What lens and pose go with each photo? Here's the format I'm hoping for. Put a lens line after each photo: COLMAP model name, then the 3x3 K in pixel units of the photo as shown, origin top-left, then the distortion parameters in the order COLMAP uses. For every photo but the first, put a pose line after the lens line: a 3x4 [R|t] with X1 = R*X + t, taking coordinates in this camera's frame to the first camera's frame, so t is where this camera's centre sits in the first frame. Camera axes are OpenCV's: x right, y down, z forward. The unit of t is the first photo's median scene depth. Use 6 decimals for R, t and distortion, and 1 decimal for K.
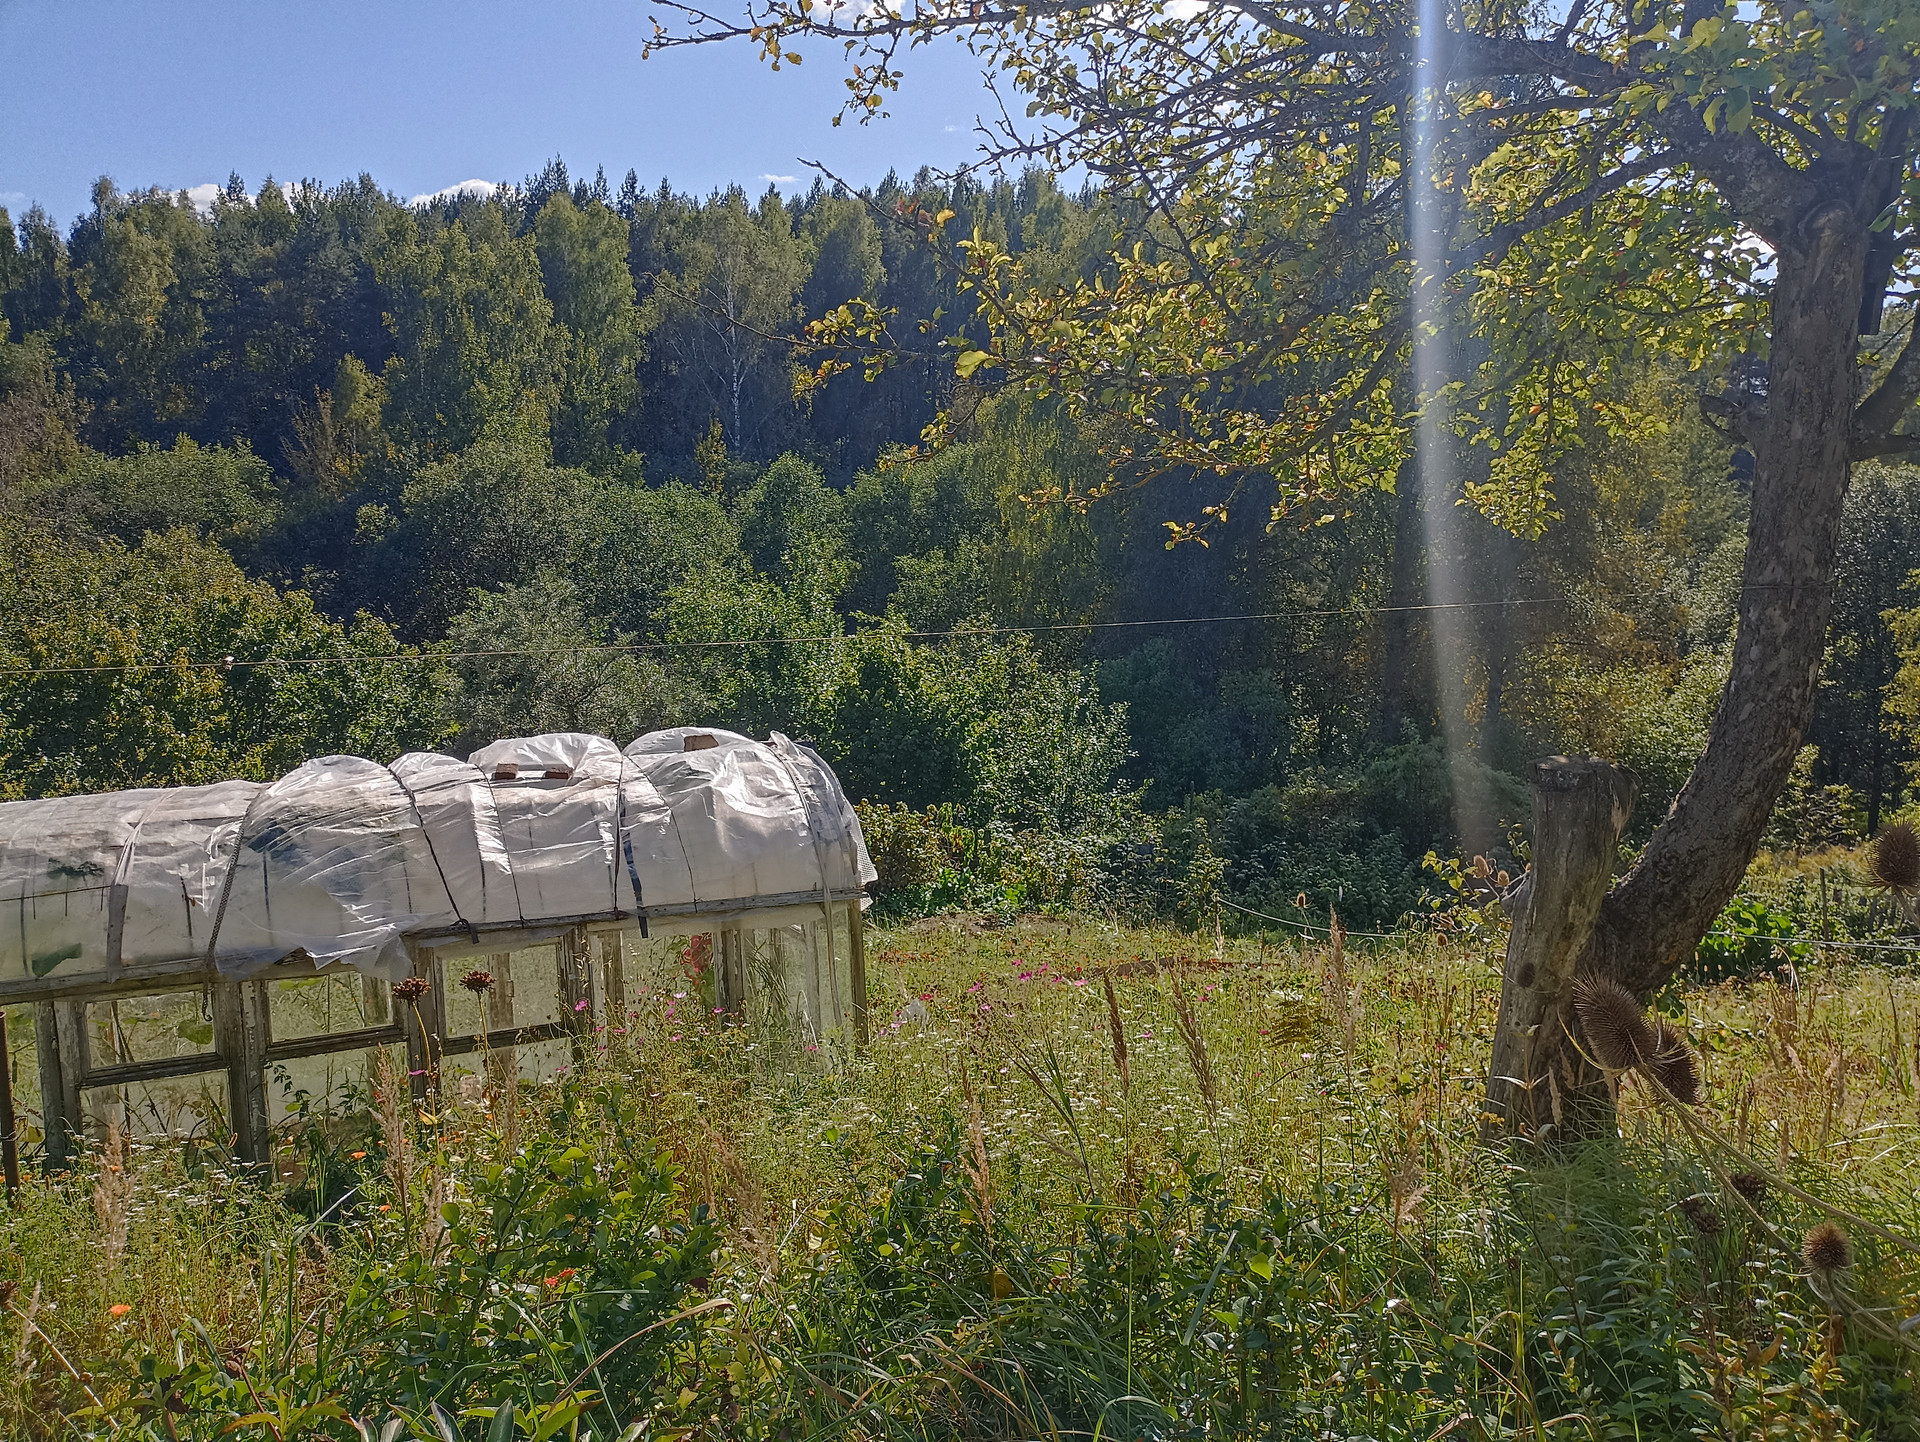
lens RADIAL K [[1533.3, 0, 1029.8], [0, 1533.3, 719.0], [0, 0, 1]] dist [0.000208, -0.002263]
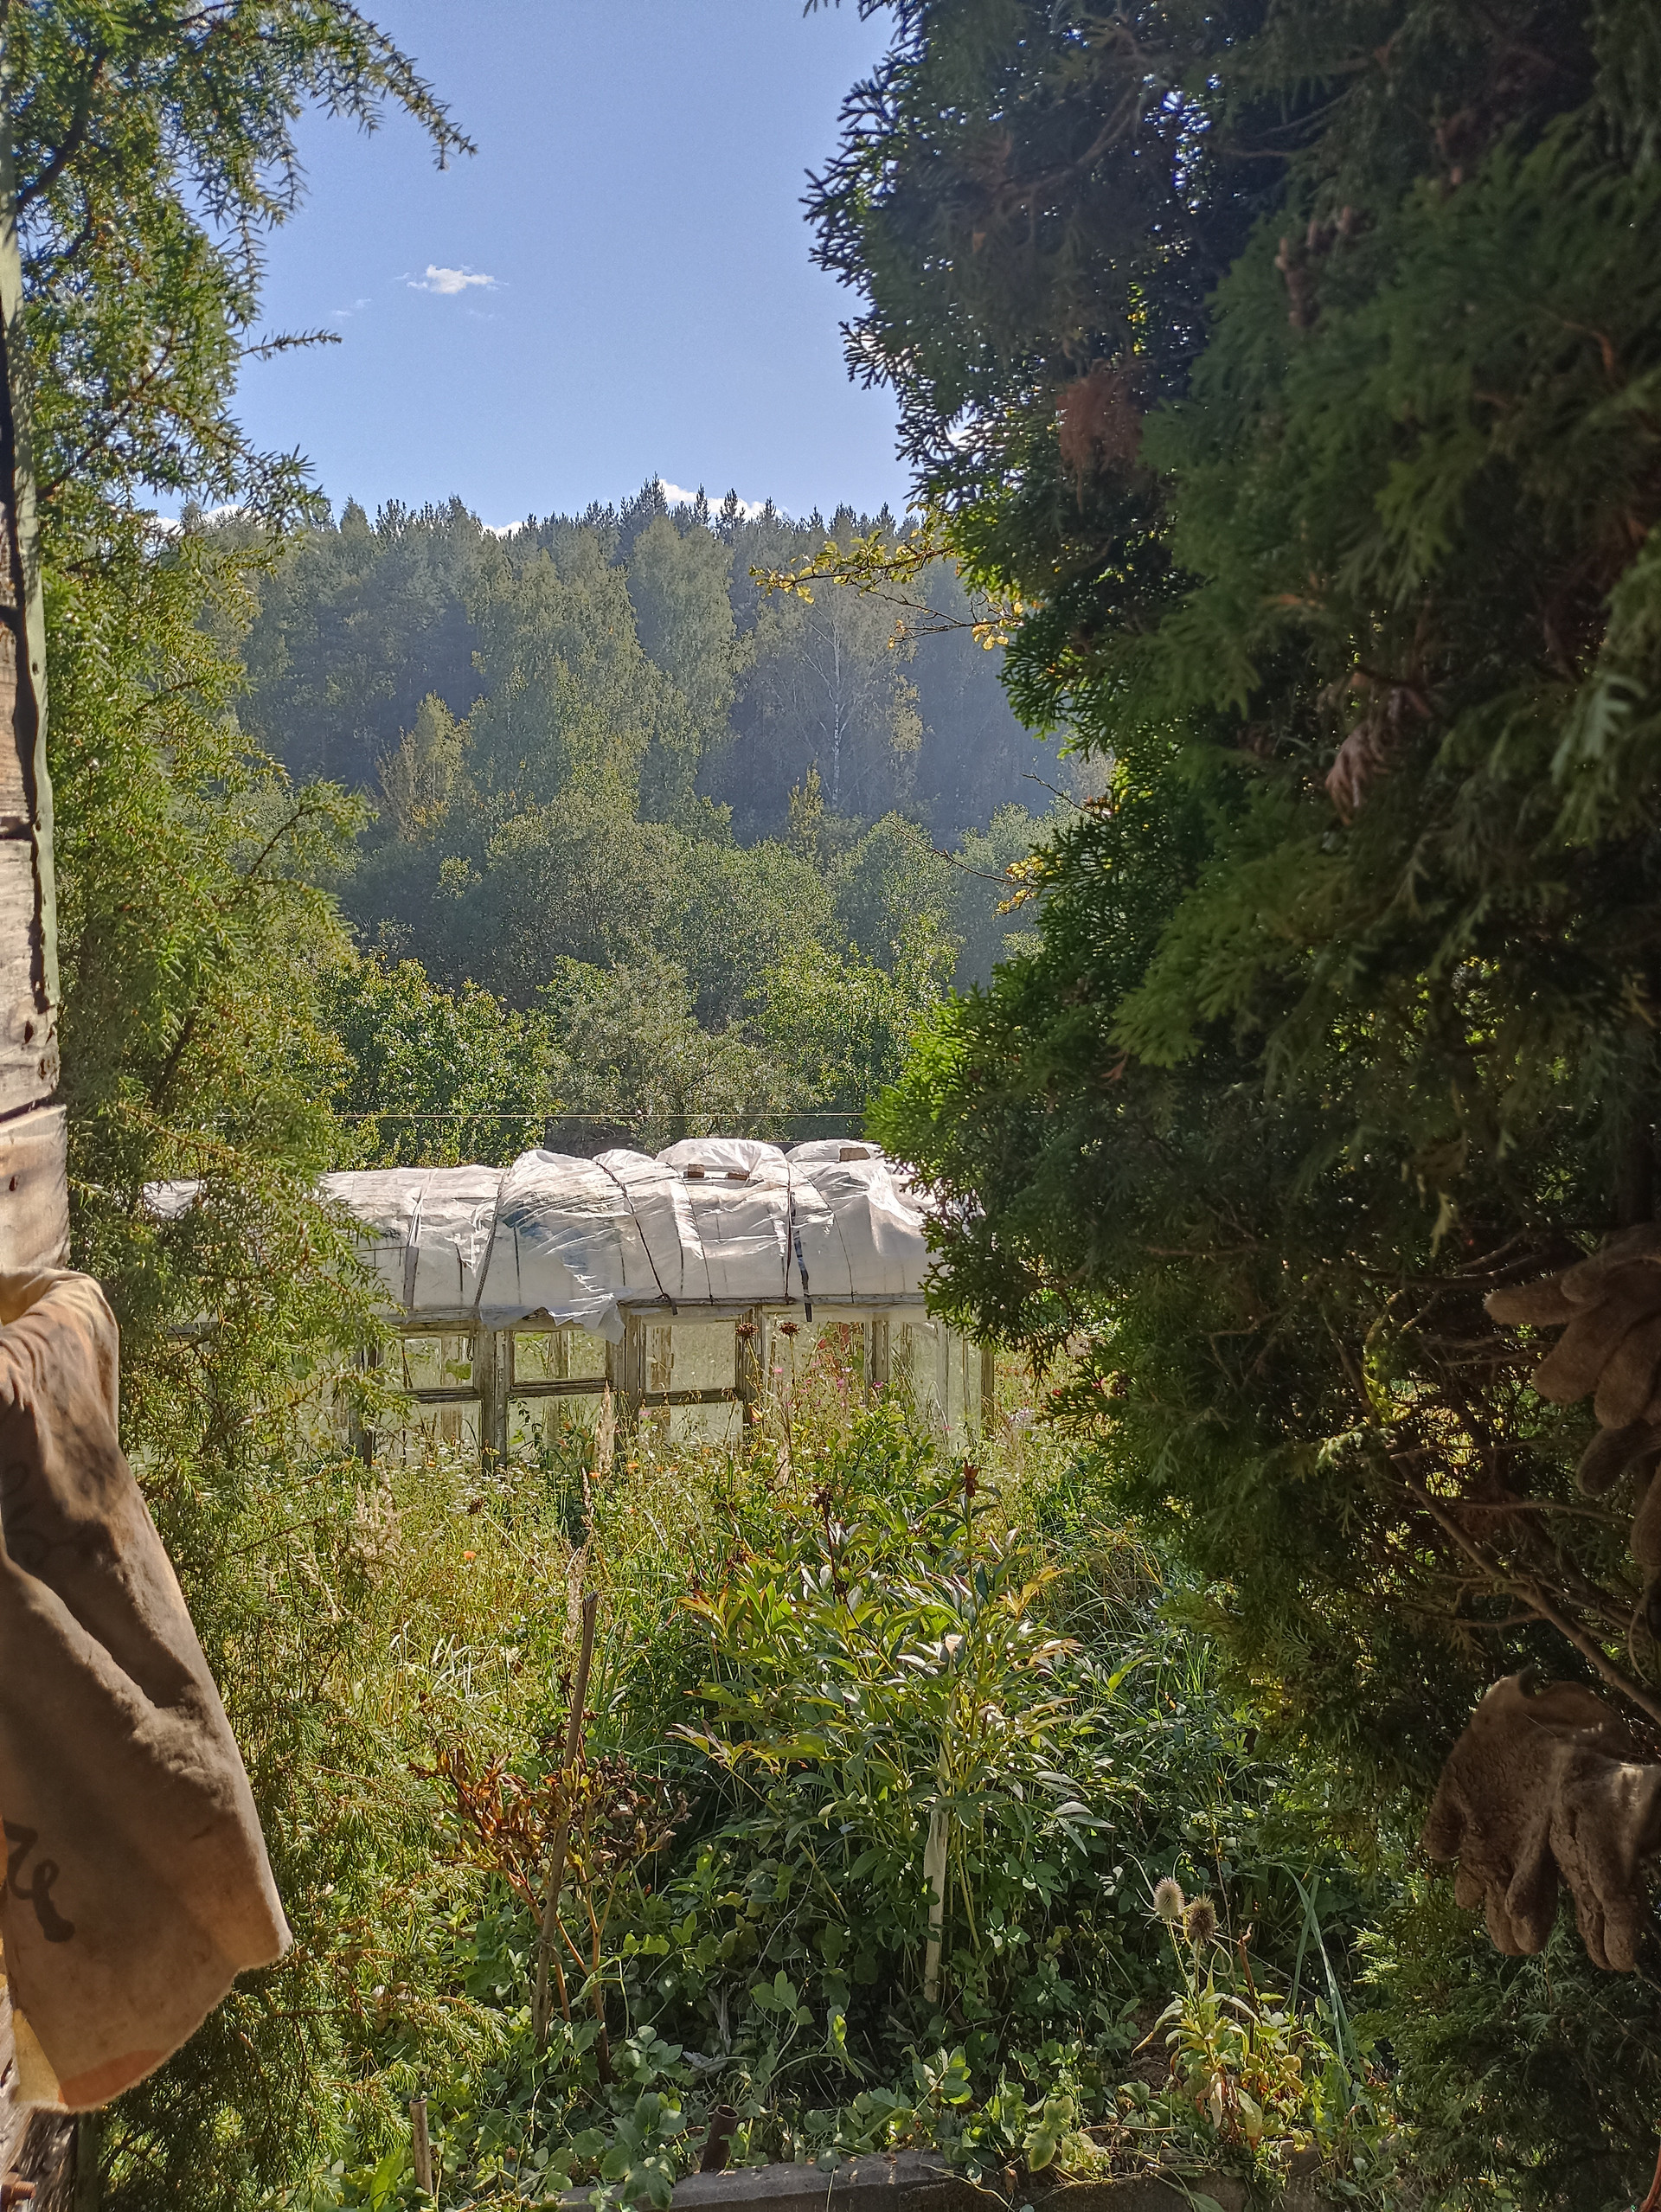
lens RADIAL K [[1756.2, 0, 830.5], [0, 1756.2, 1106.0], [0, 0, 1]] dist [0.085315, -0.142669]
pose [[0.982784, 0.053892, -0.176726, -0.005788], [-0.054228, 0.998524, 0.002934, -0.025253], [0.176623, 0.006700, 0.984256, -0.305576]]
